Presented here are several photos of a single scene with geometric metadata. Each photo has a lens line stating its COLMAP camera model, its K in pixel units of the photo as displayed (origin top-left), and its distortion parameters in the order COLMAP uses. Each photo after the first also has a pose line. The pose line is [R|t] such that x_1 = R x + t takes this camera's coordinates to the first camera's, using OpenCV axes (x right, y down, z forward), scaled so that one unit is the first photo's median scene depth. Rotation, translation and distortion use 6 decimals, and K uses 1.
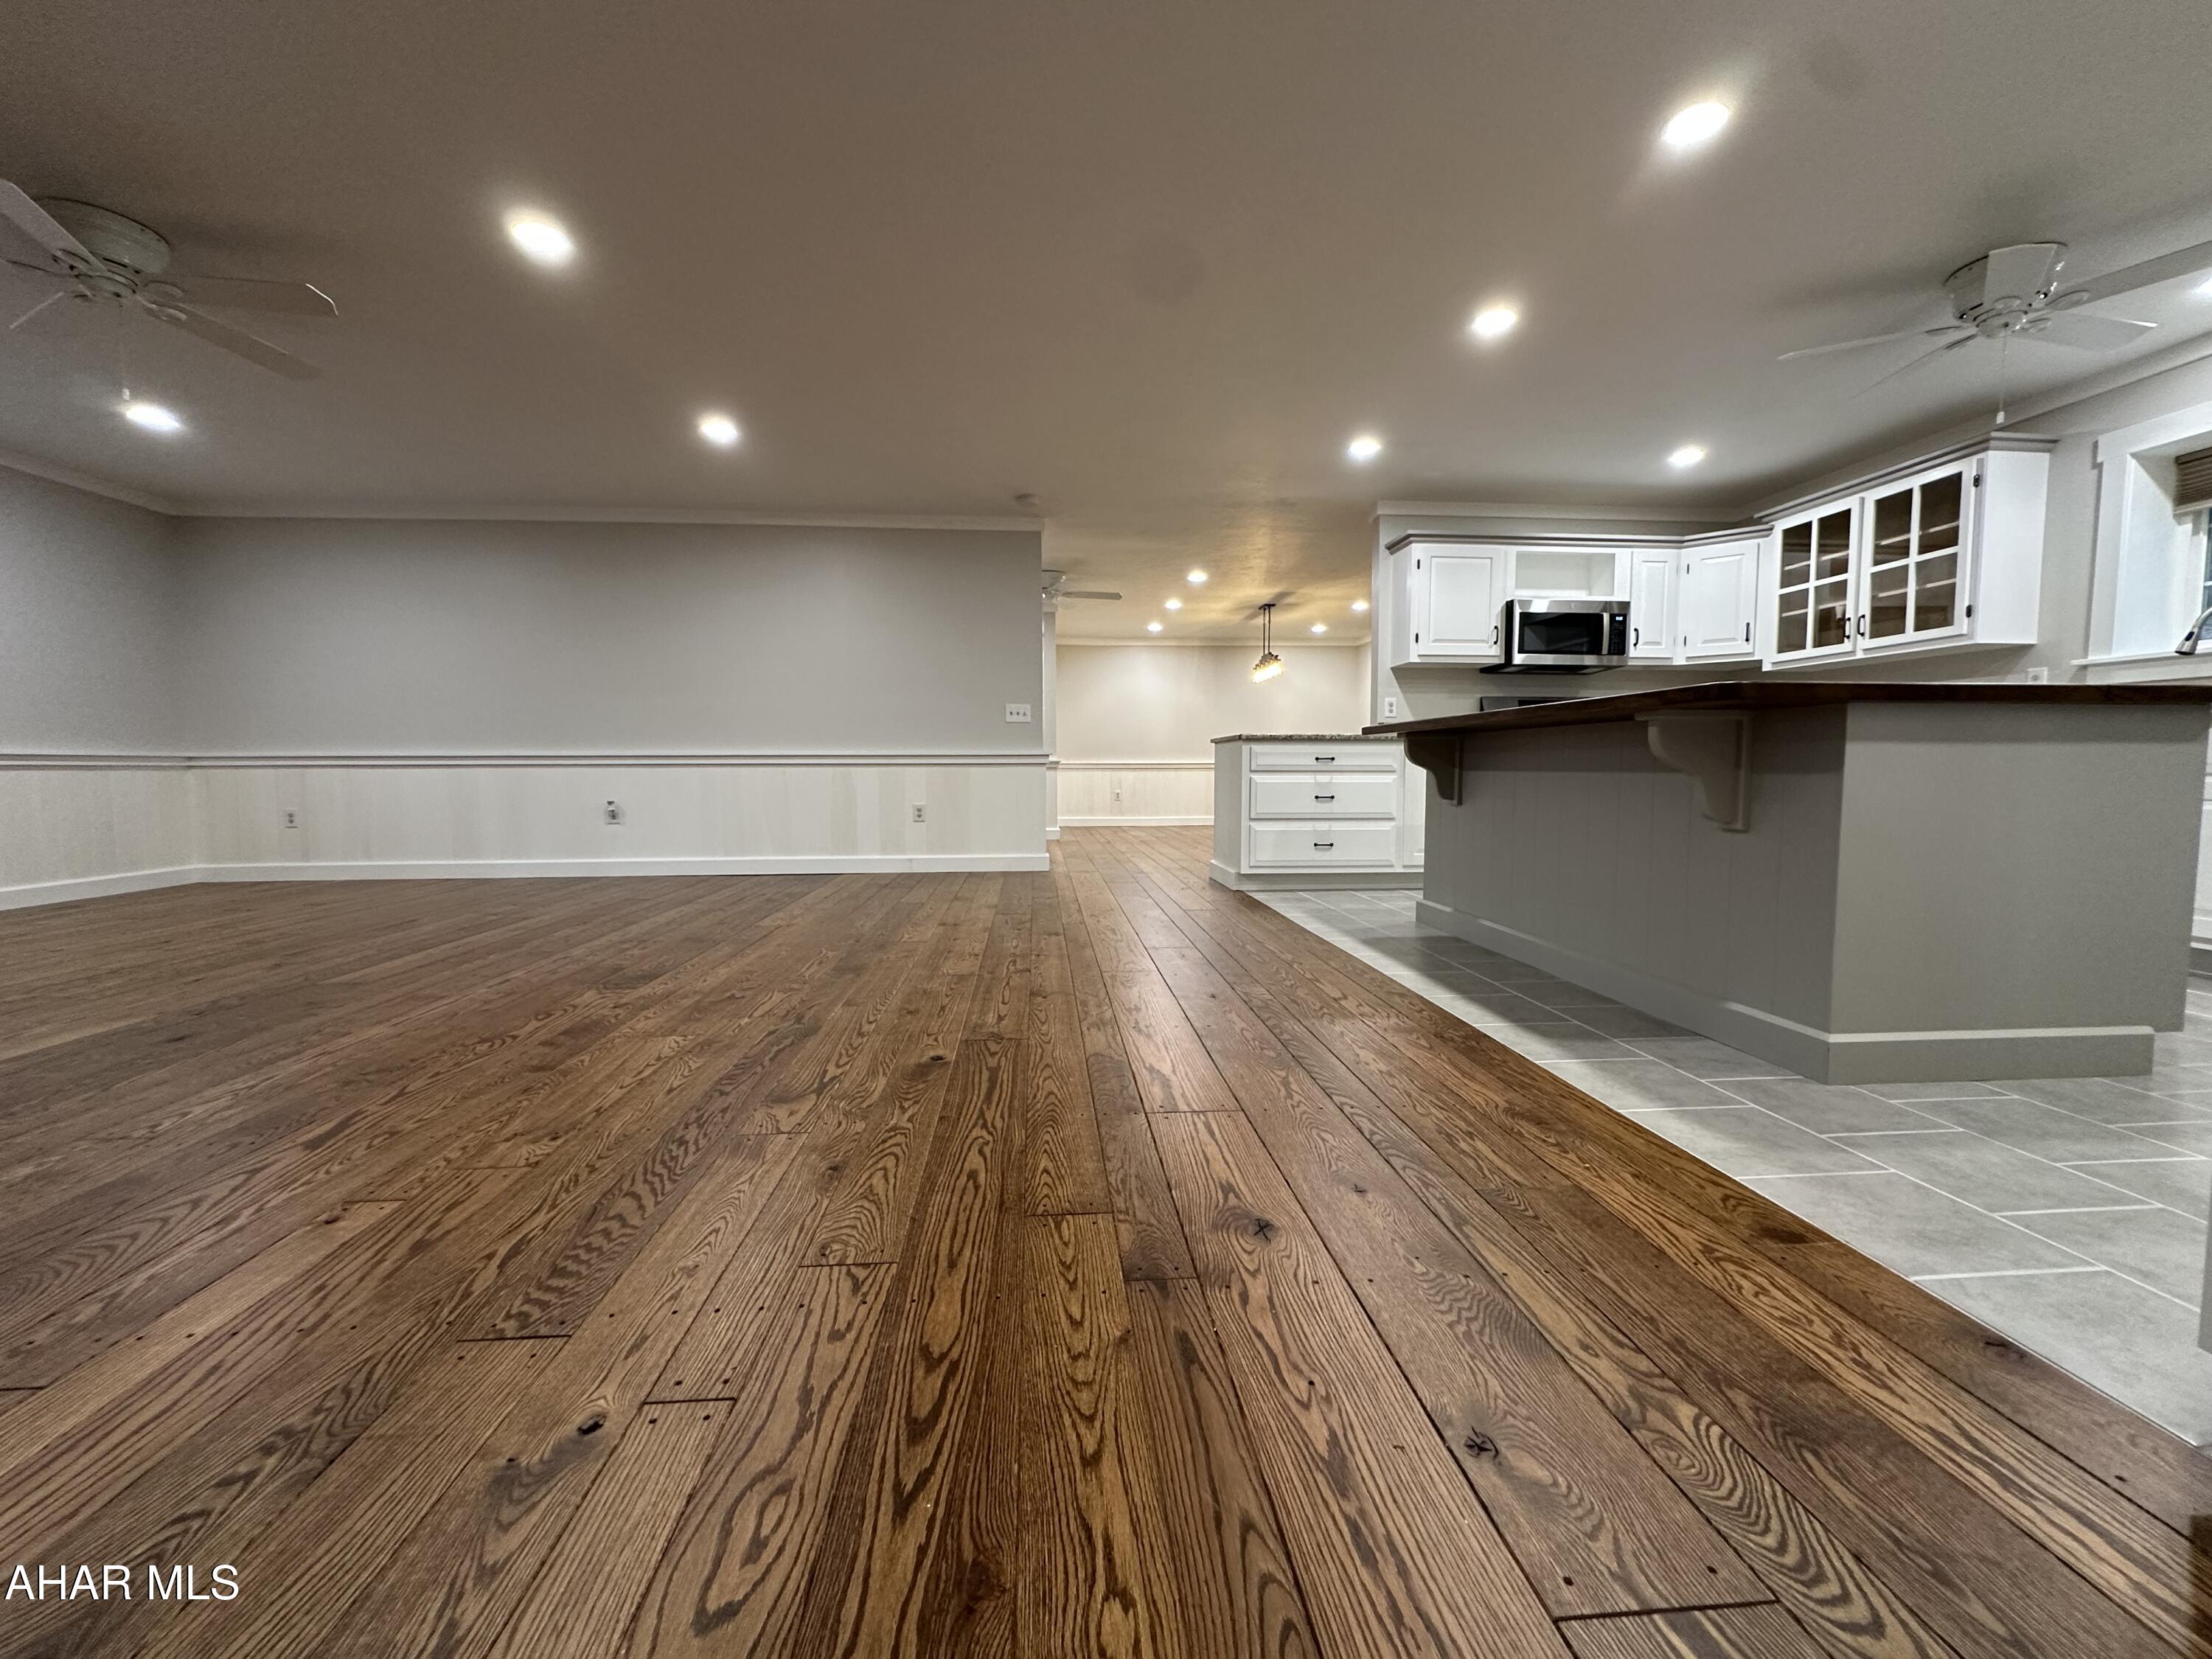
lens RADIAL K [[878.5, 0, 1104.1], [0, 878.5, 826.3], [0, 0, 1]] dist [-0.003178, 0.000116]
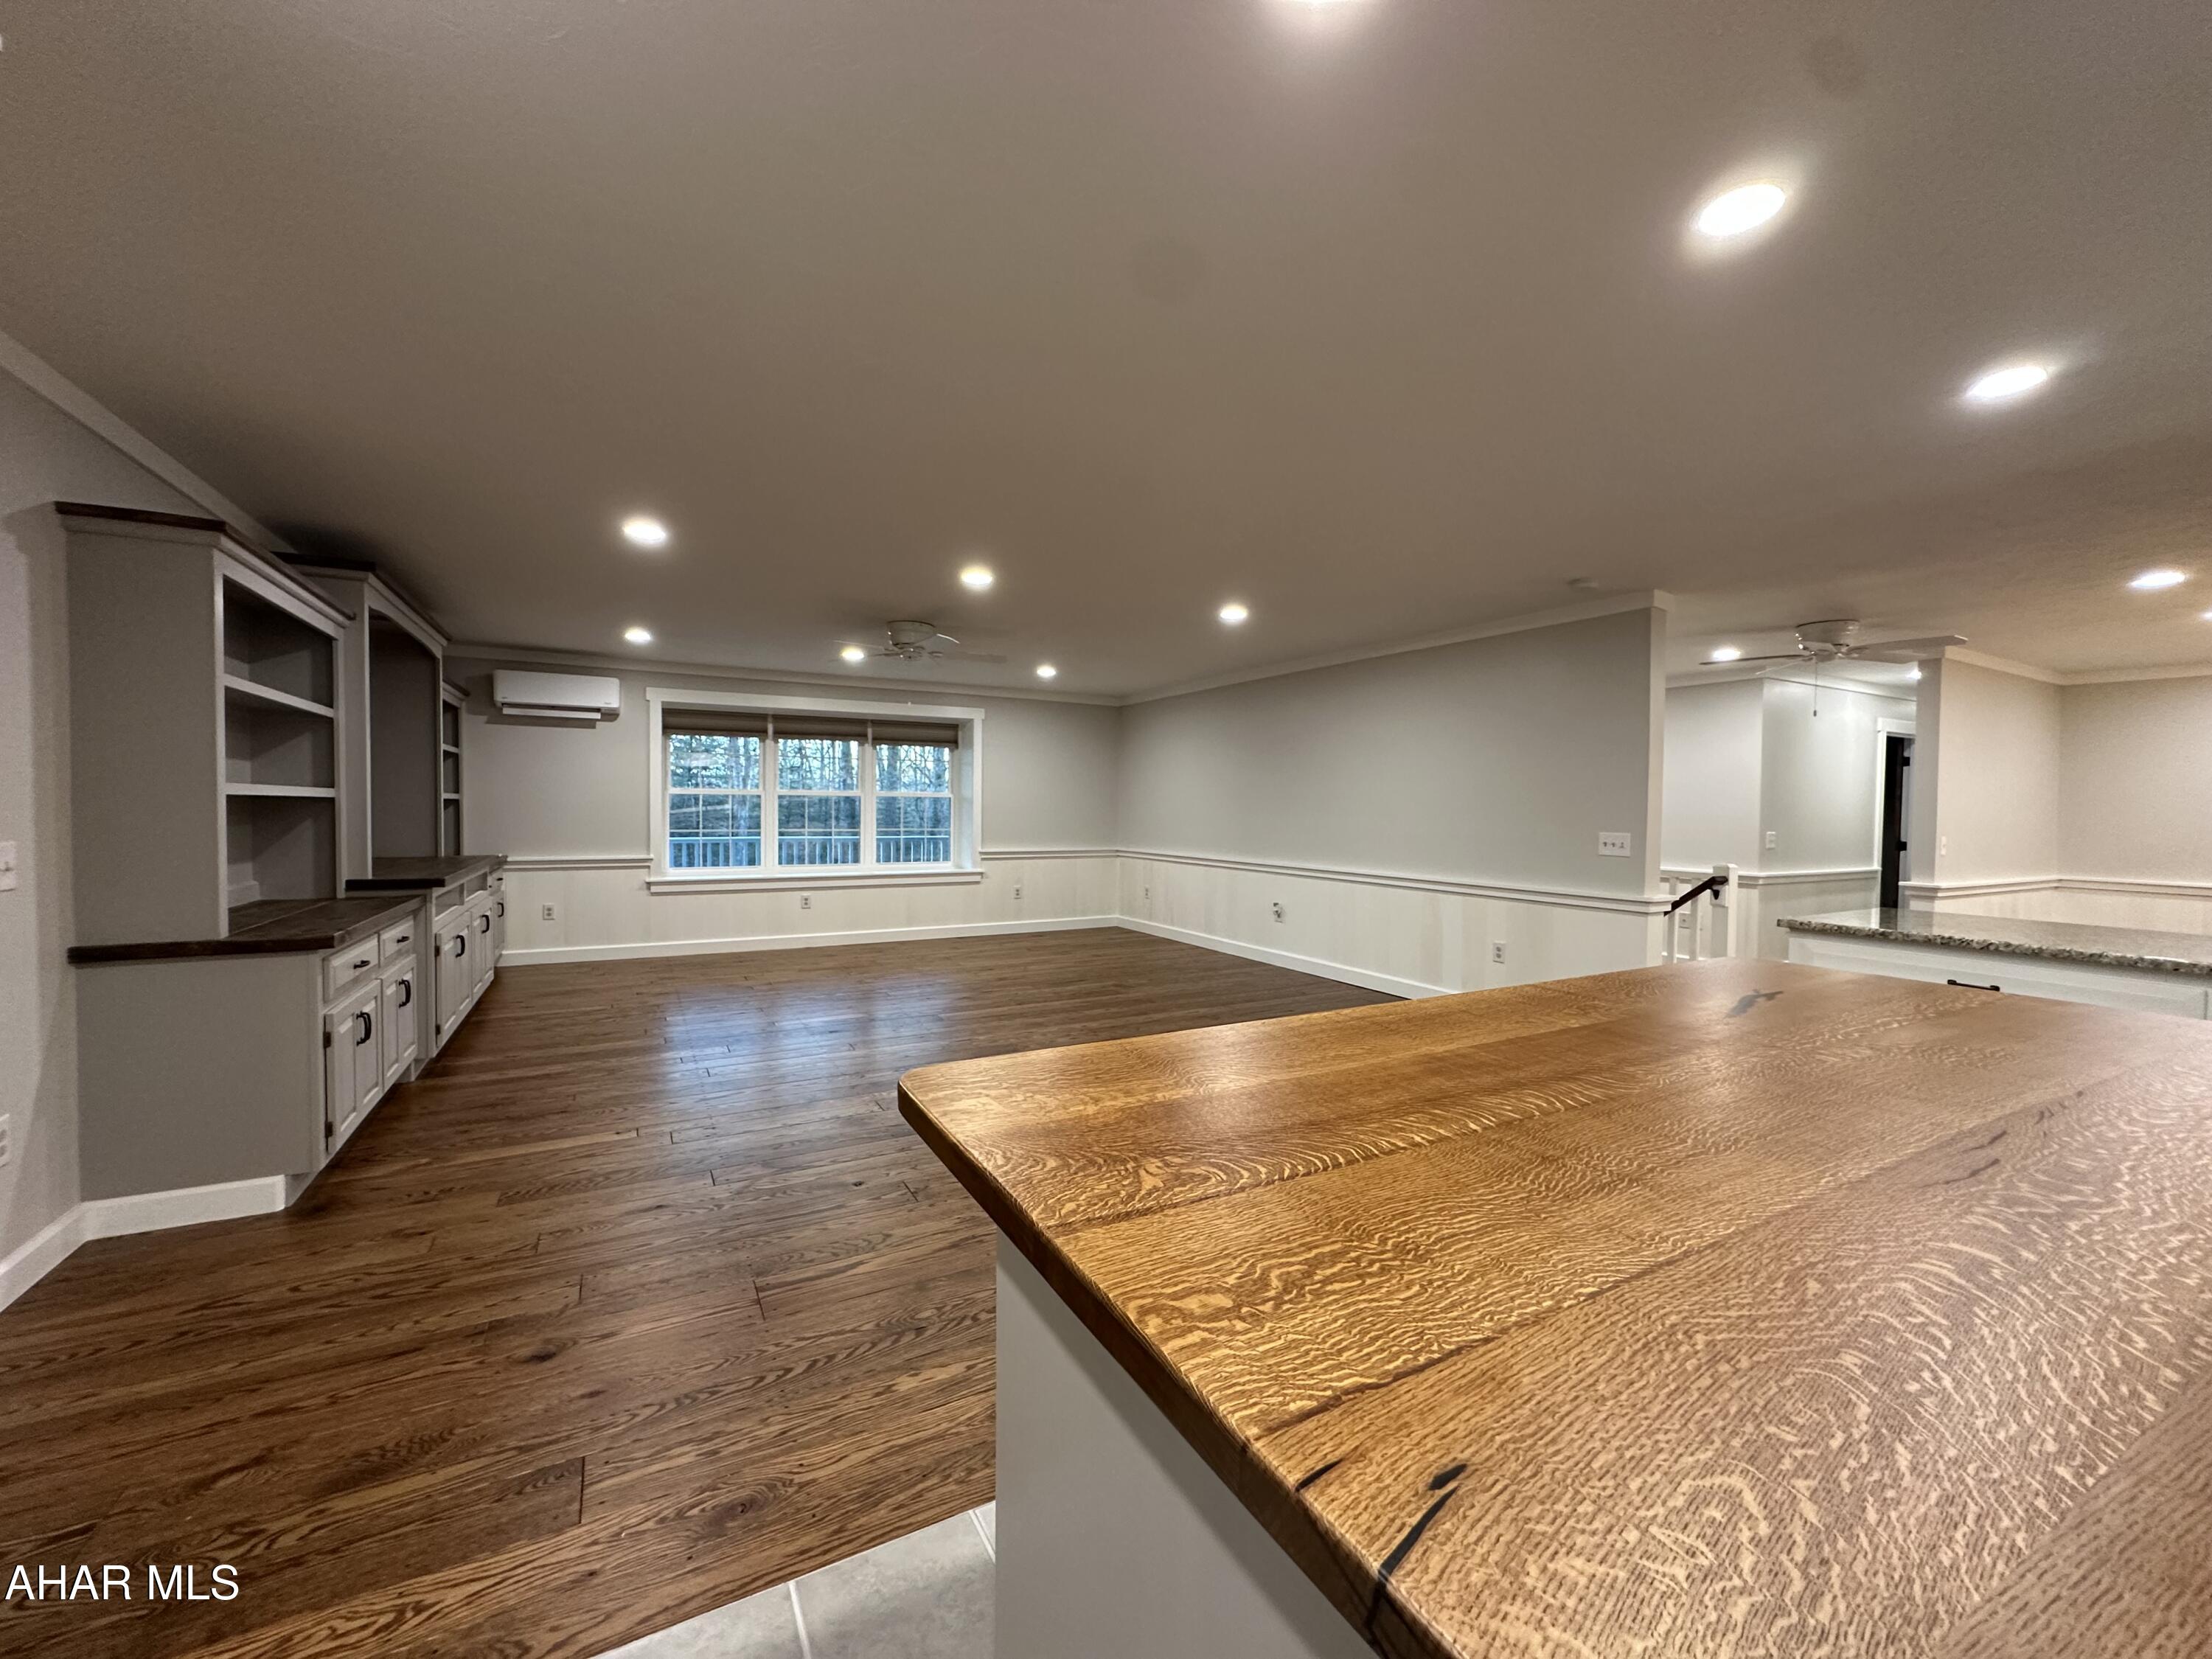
lens RADIAL K [[878.5, 0, 1104.1], [0, 878.5, 826.3], [0, 0, 1]] dist [-0.003178, 0.000116]
pose [[0.410191, 0.028282, -0.911561, 1.058671], [-0.072564, 0.997362, -0.001709, -0.276646], [0.909108, 0.066848, 0.411161, 0.677112]]
